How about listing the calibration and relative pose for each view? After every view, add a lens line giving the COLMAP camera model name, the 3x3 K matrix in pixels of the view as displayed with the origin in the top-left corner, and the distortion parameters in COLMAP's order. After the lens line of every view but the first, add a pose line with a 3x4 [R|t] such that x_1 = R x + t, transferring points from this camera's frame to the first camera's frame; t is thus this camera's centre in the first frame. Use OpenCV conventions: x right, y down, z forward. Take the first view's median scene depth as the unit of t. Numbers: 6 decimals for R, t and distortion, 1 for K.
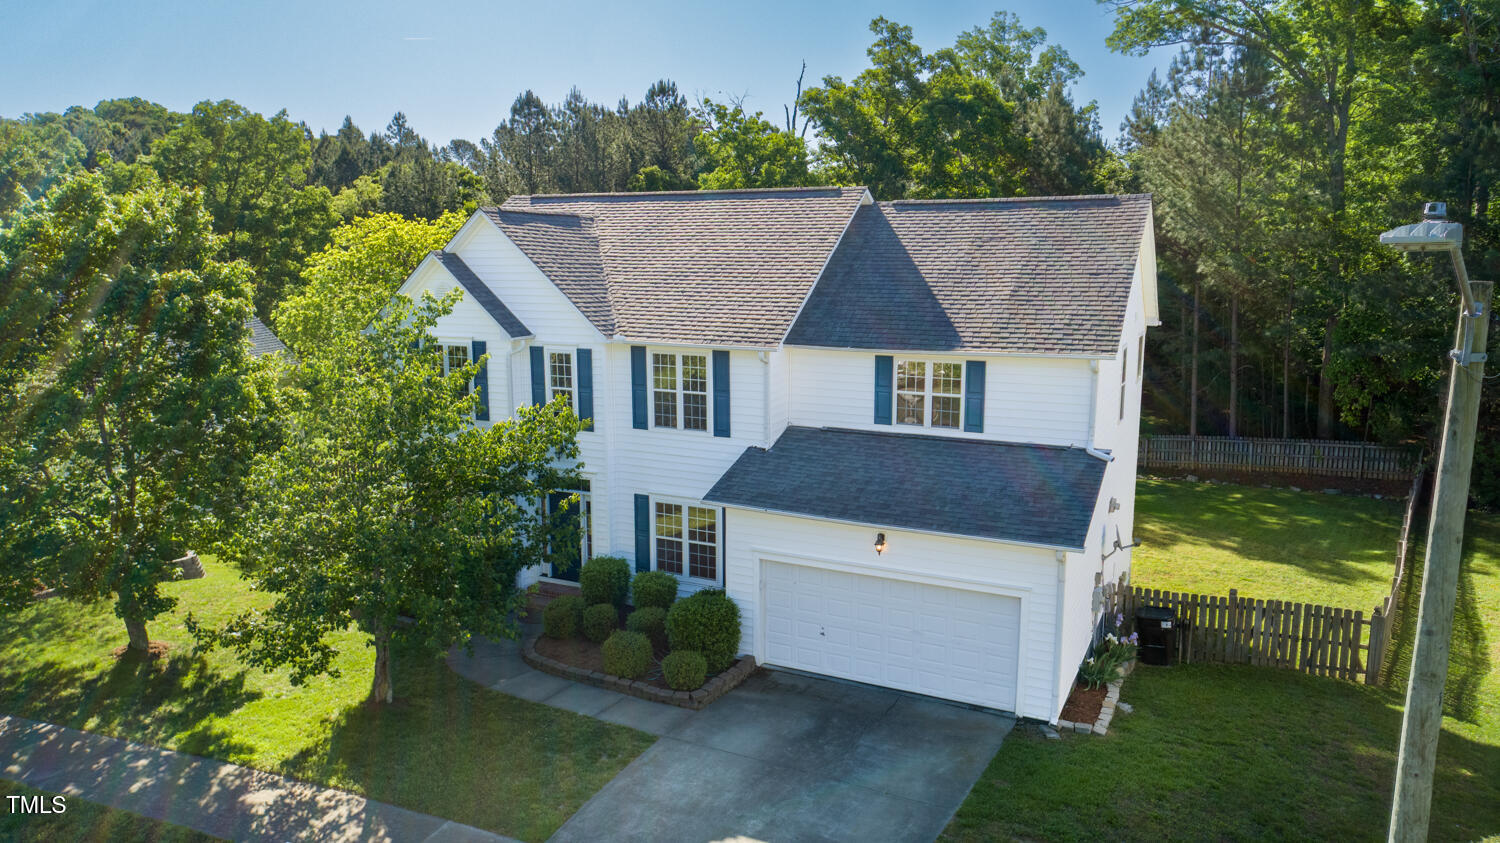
lens RADIAL K [[1025.5, 0, 748.8], [0, 1025.5, 430.4], [0, 0, 1]] dist [0.007735, 0.000508]
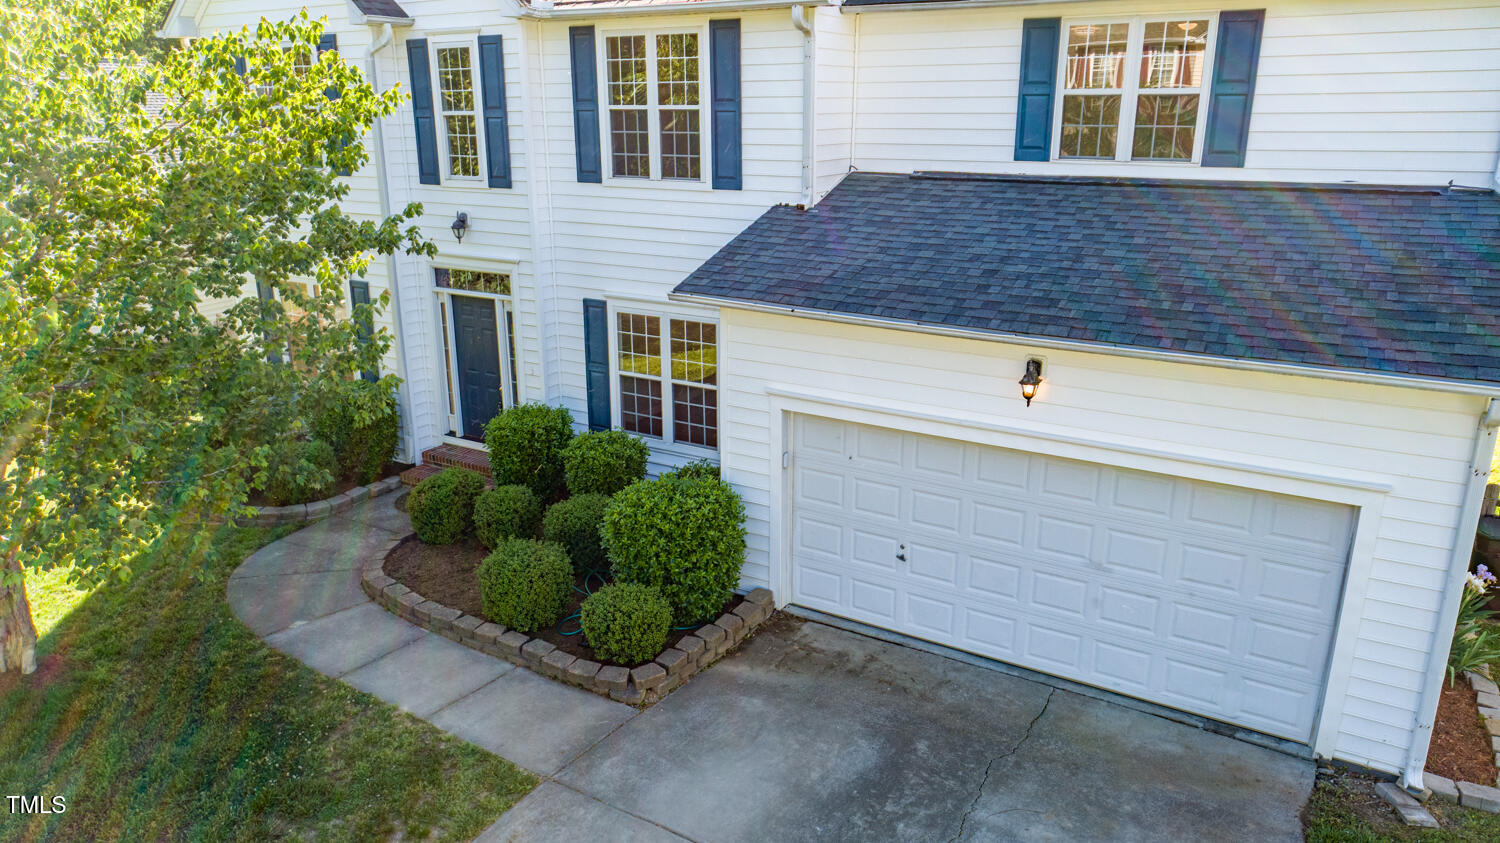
lens RADIAL K [[1025.5, 0, 748.8], [0, 1025.5, 430.4], [0, 0, 1]] dist [0.007735, 0.000508]
pose [[0.996810, 0.024494, -0.075954, 0.031468], [-0.014611, 0.991662, 0.128037, 0.066434], [0.078456, -0.126519, 0.988857, 0.466705]]
